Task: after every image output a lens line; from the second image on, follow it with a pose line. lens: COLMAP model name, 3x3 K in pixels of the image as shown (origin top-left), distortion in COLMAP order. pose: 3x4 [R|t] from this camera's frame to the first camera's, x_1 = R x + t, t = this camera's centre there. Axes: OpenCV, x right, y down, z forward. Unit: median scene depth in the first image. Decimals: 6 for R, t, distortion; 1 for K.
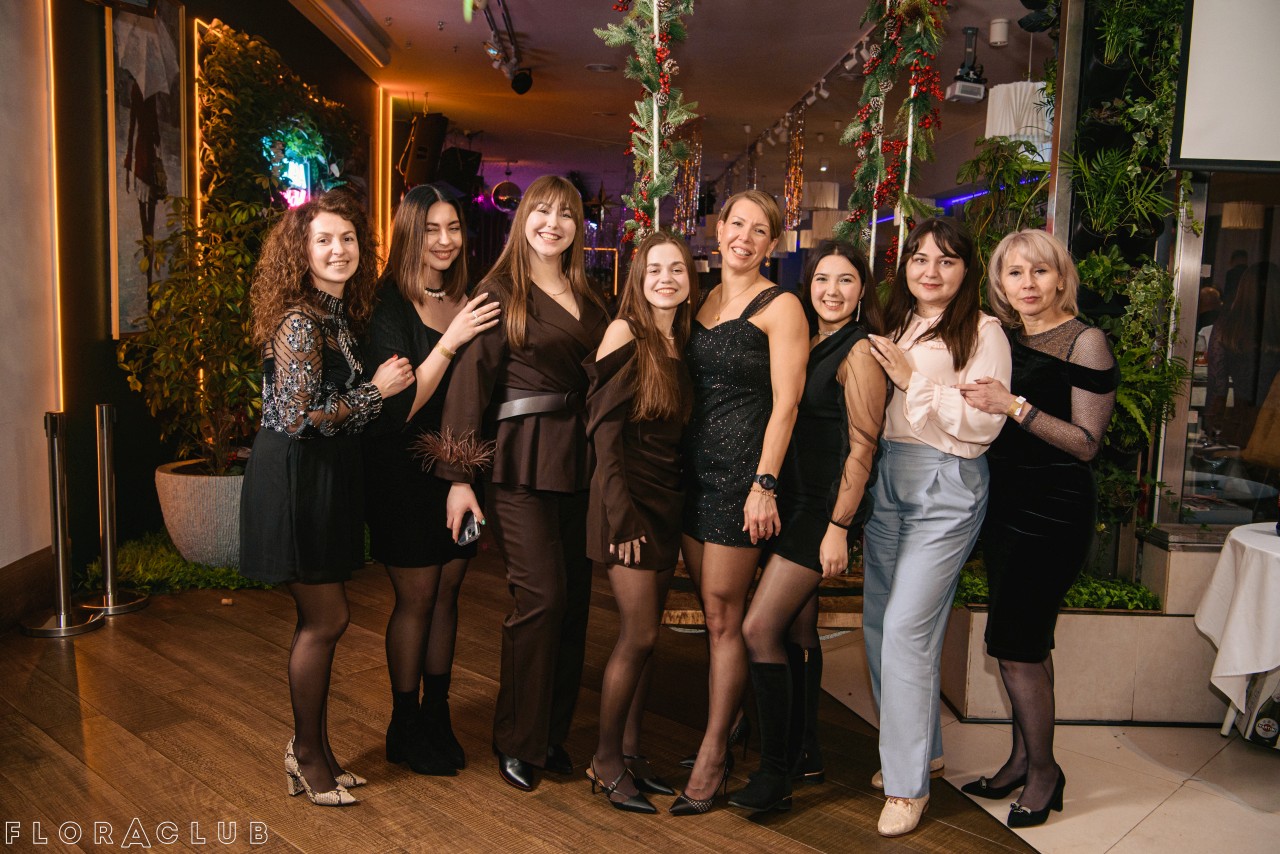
lens RADIAL K [[1134.0, 0, 636.2], [0, 1134.0, 427.6], [0, 0, 1]] dist [-0.011755, 0.041946]
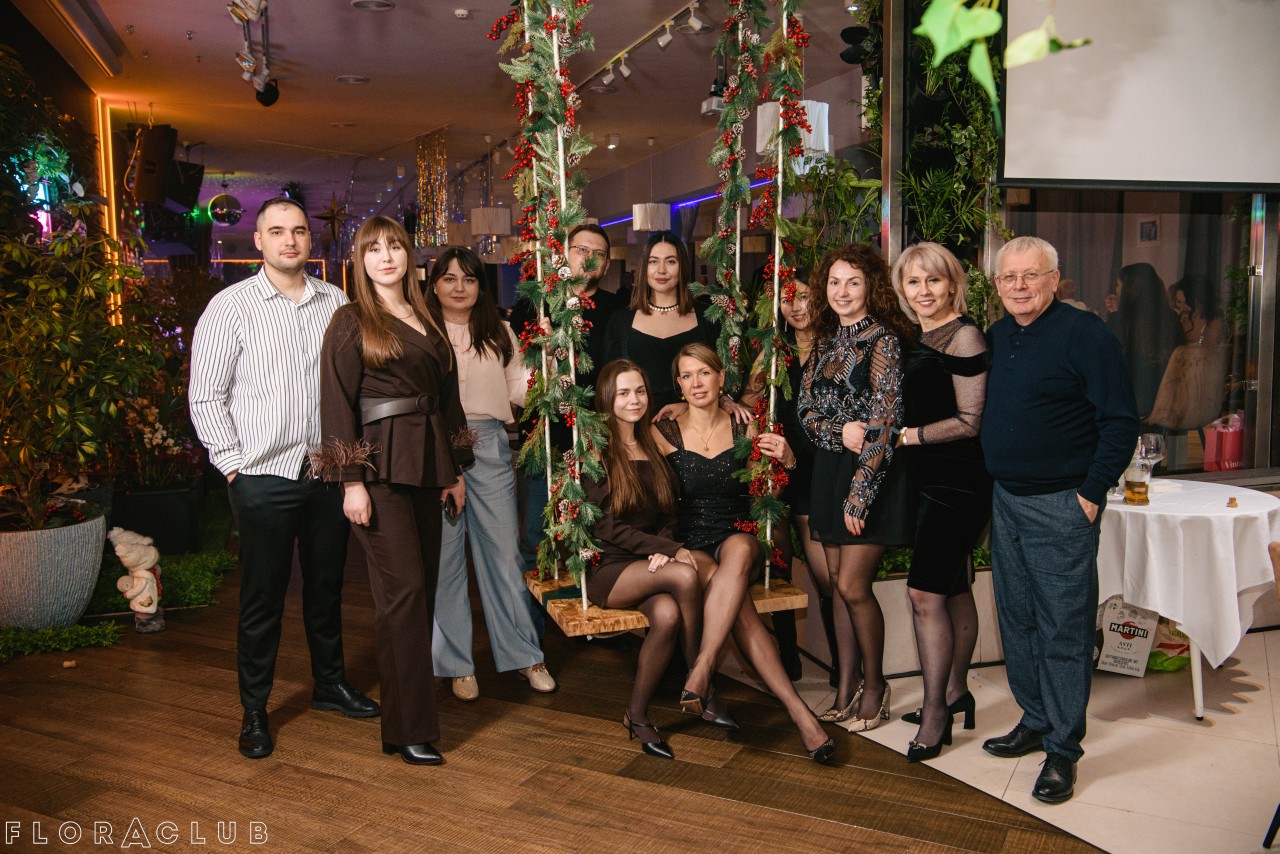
lens RADIAL K [[1134.0, 0, 648.0], [0, 1134.0, 422.7], [0, 0, 1]] dist [-0.011755, 0.041946]
pose [[0.961133, -0.072669, 0.266352, -0.134115], [0.074488, 0.997217, 0.003281, -0.010291], [-0.265849, 0.016687, 0.963870, -0.018785]]
